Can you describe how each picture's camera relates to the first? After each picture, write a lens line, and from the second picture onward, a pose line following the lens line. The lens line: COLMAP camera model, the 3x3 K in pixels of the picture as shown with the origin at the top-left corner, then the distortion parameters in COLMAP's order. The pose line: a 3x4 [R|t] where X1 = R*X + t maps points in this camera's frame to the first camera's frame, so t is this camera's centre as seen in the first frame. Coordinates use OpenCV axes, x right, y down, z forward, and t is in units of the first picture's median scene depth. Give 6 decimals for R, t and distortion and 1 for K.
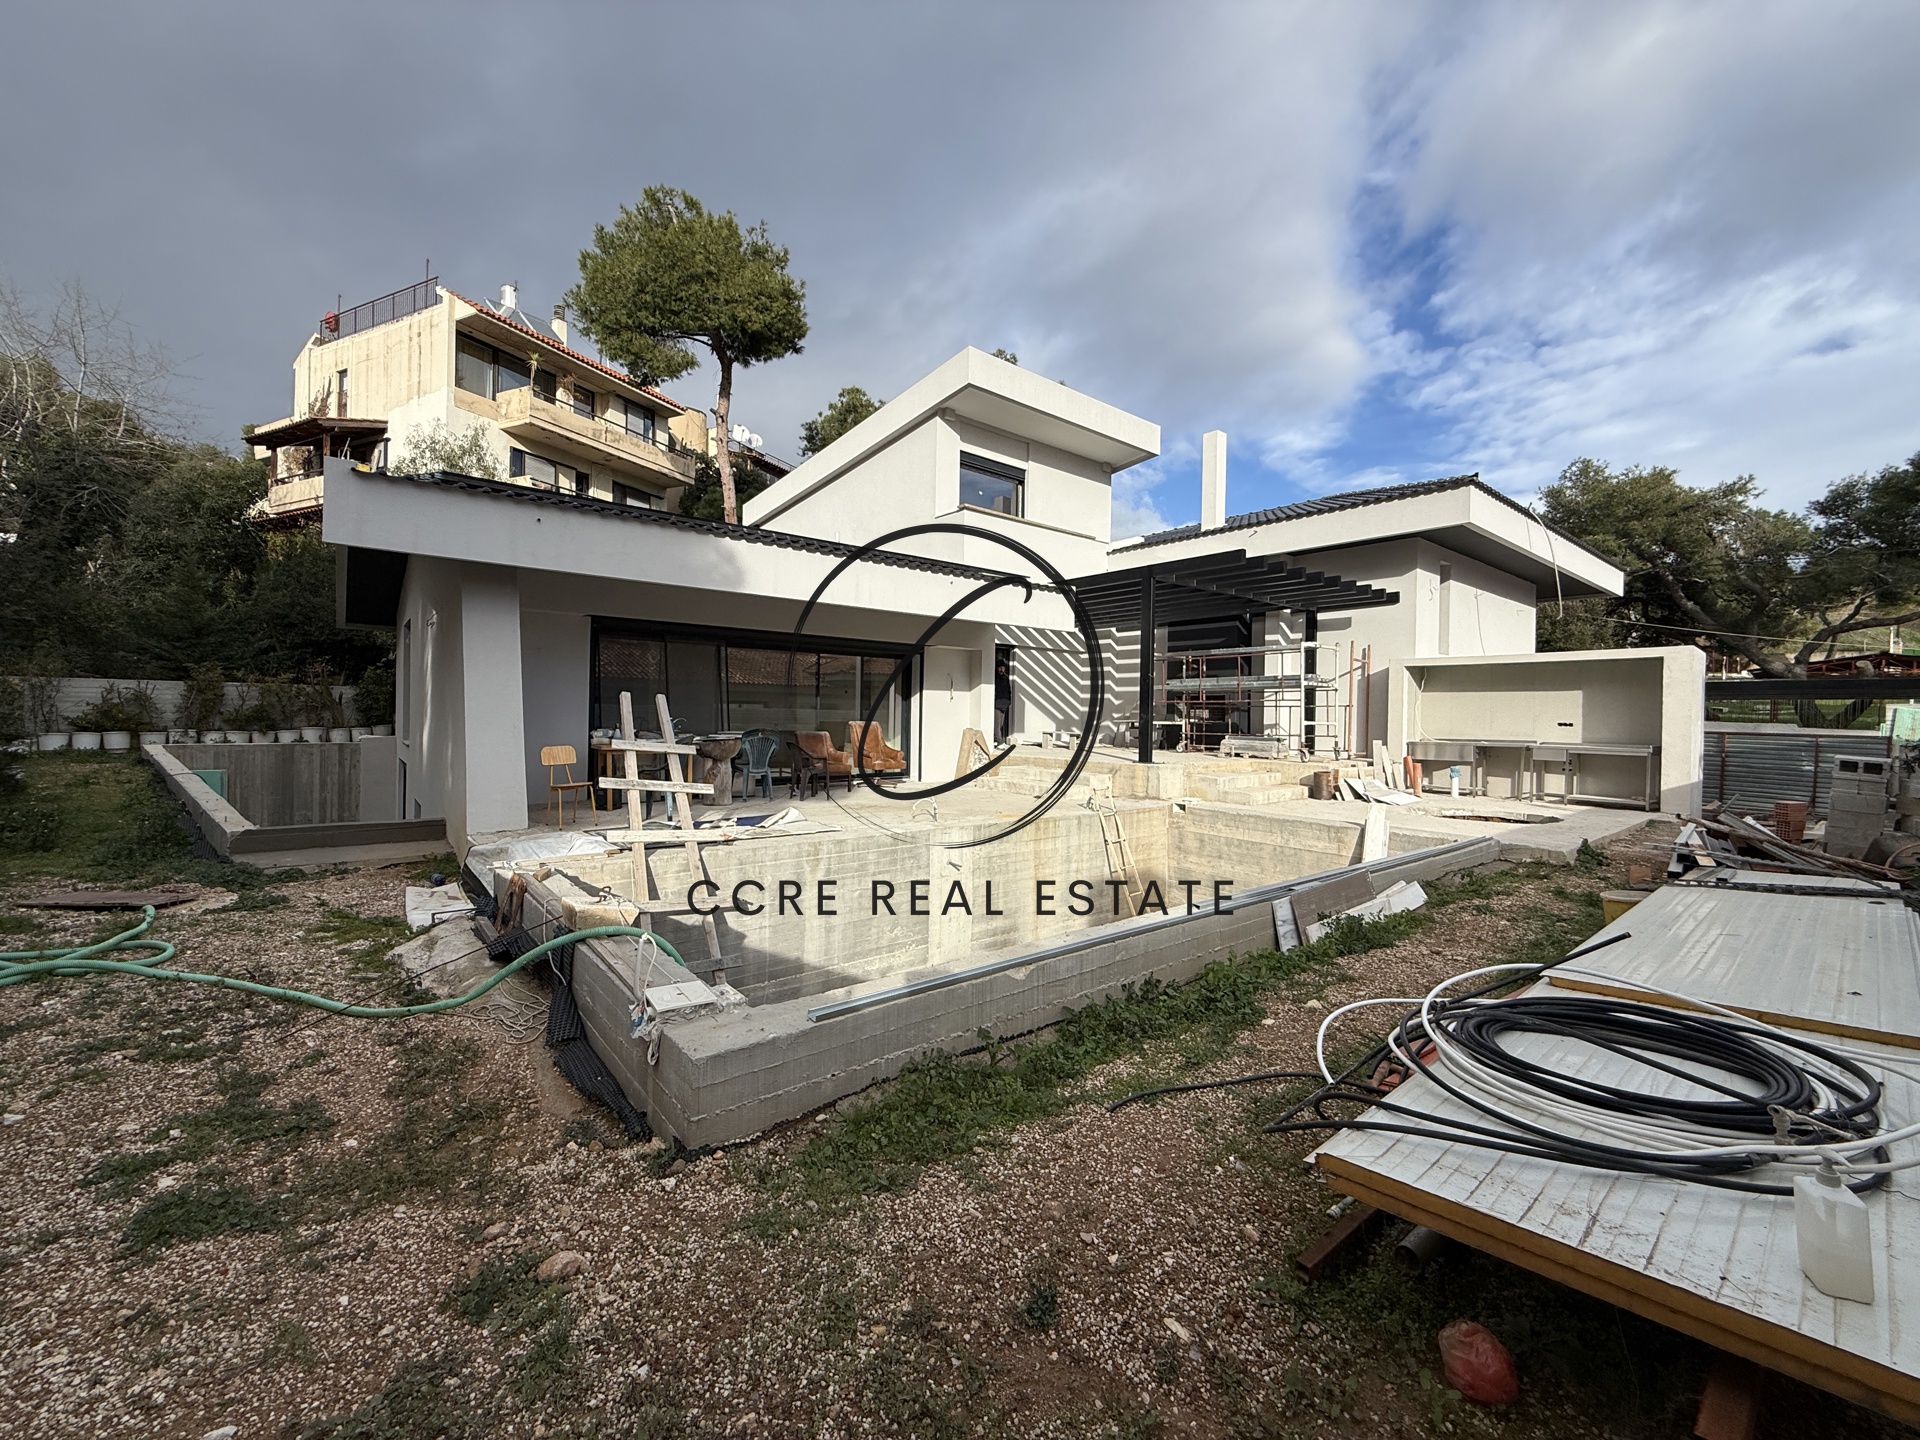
lens RADIAL K [[765.4, 0, 952.6], [0, 765.4, 718.1], [0, 0, 1]] dist [-0.000008, -0.000199]
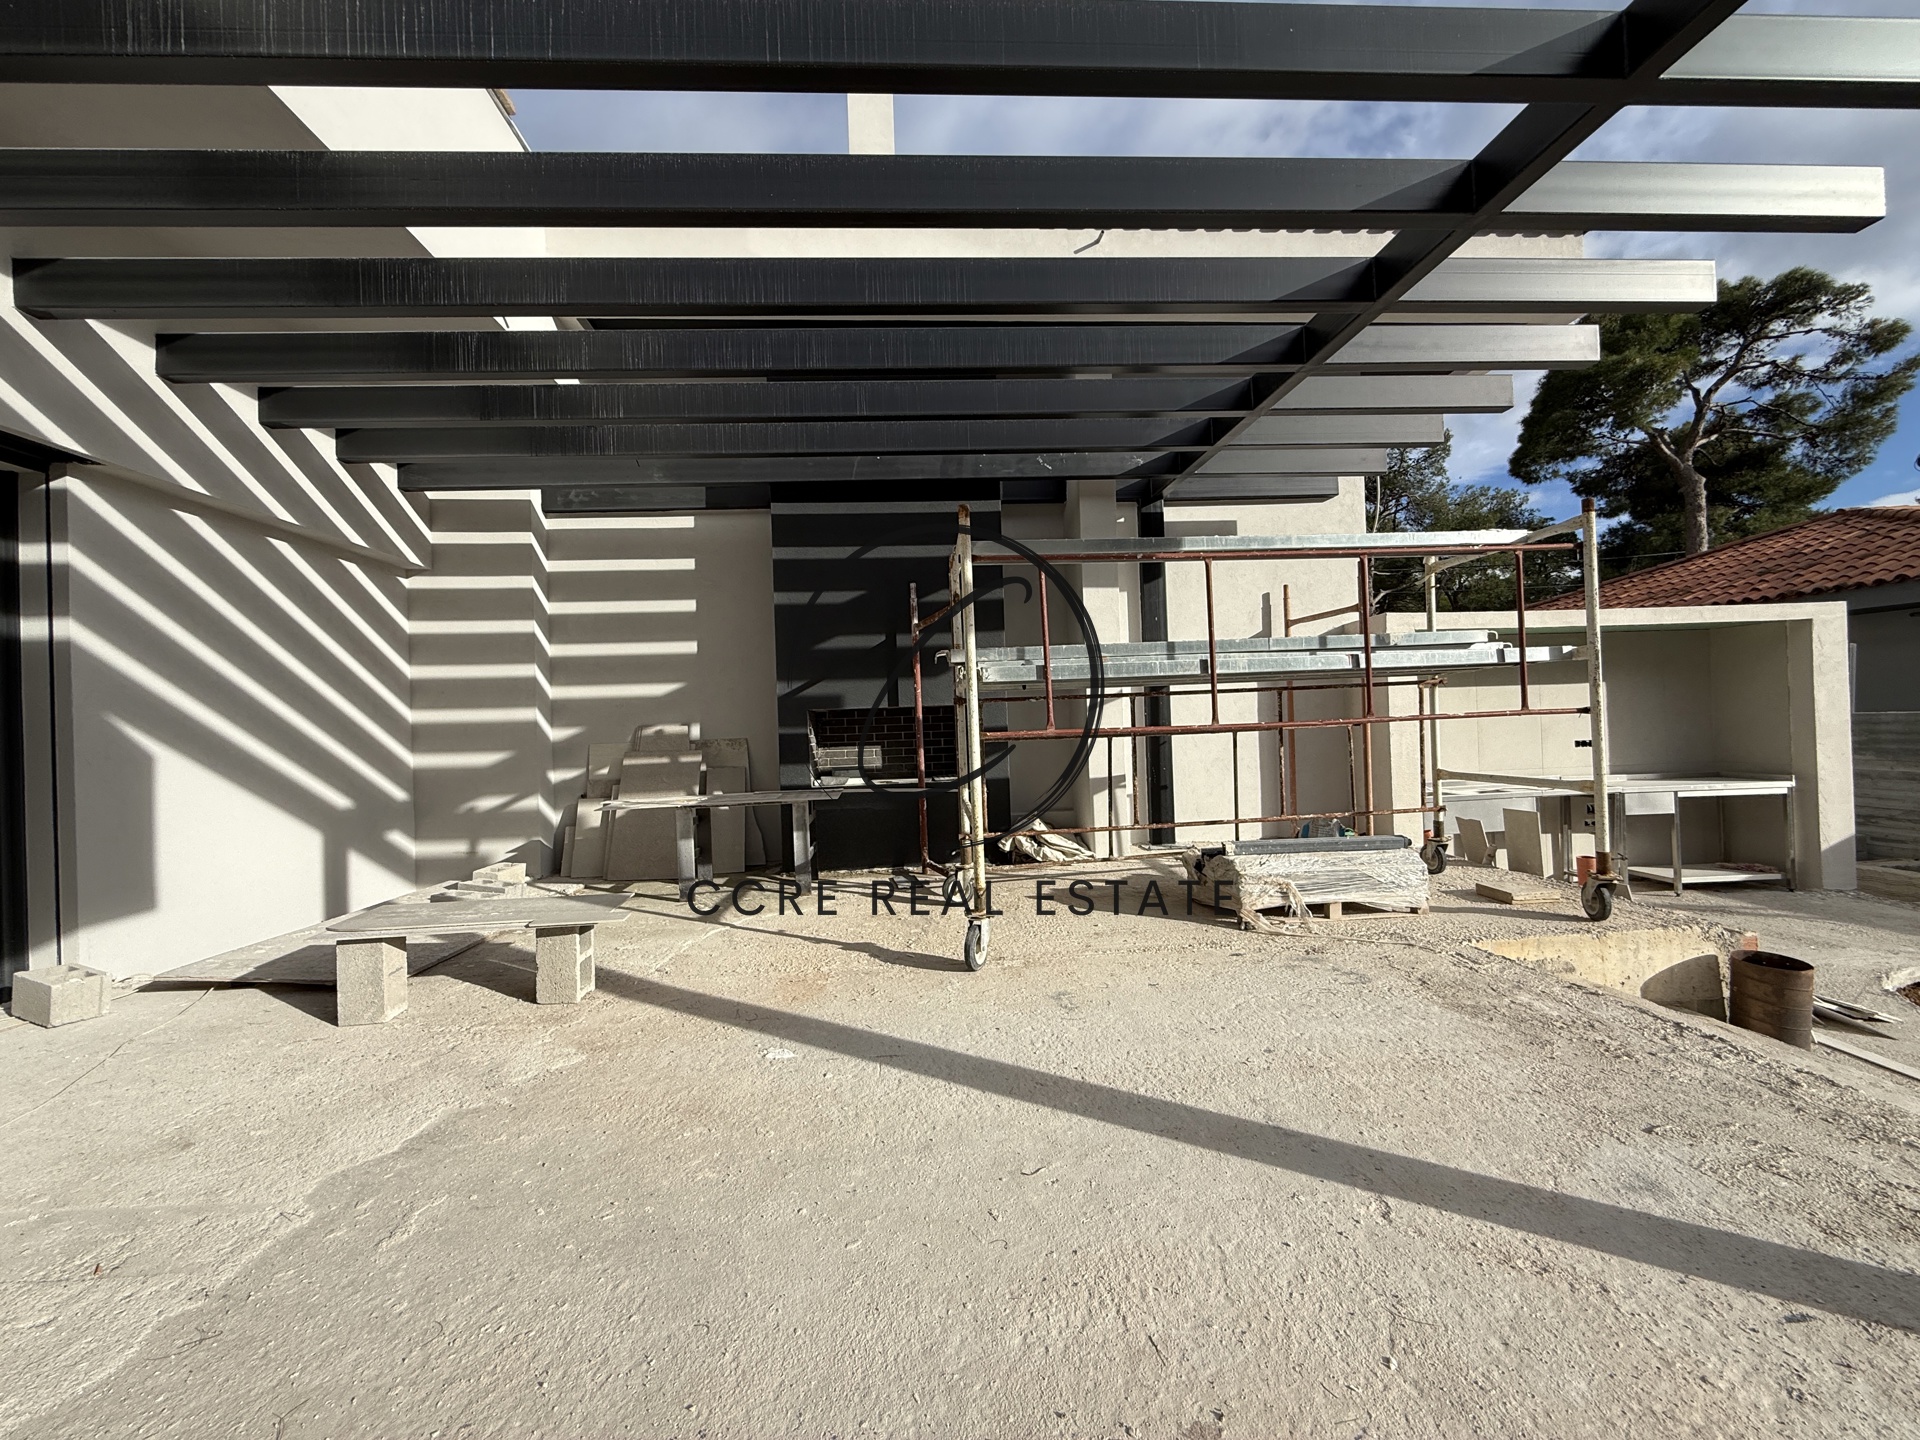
lens RADIAL K [[765.4, 0, 952.6], [0, 765.4, 718.1], [0, 0, 1]] dist [-0.000008, -0.000199]
pose [[0.572223, -0.029662, 0.819561, 0.066566], [0.044886, 0.998981, 0.004816, -0.029704], [-0.818869, 0.034031, 0.572971, 0.947812]]
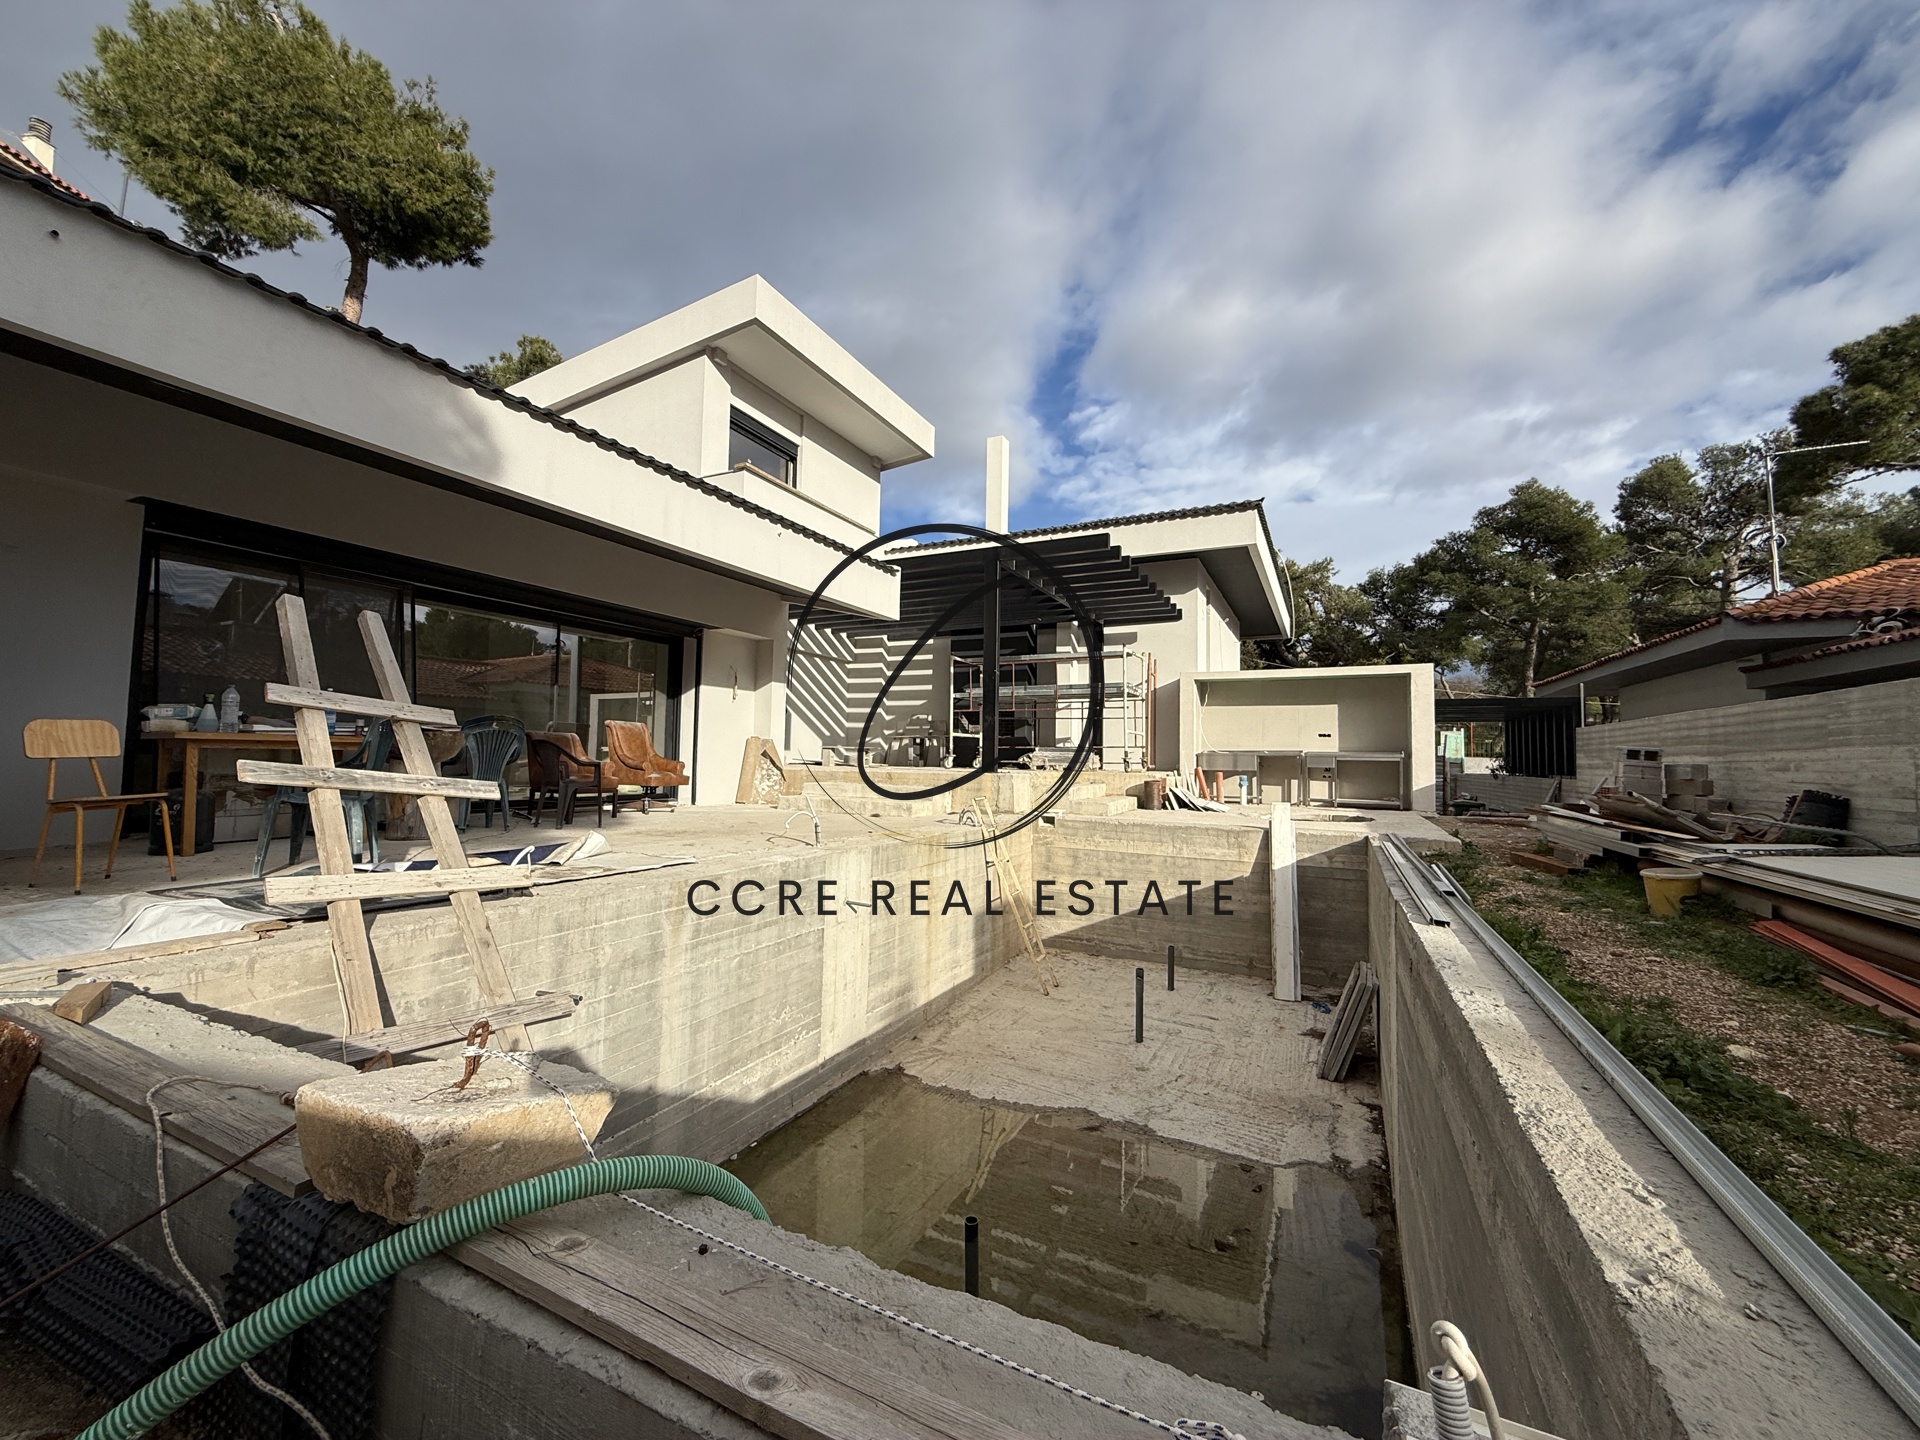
lens RADIAL K [[765.4, 0, 952.6], [0, 765.4, 718.1], [0, 0, 1]] dist [-0.000008, -0.000199]
pose [[0.909175, 0.021758, 0.415844, -0.128852], [-0.000498, 0.998690, -0.051166, 0.036147], [-0.416413, 0.046311, 0.907995, 0.201466]]
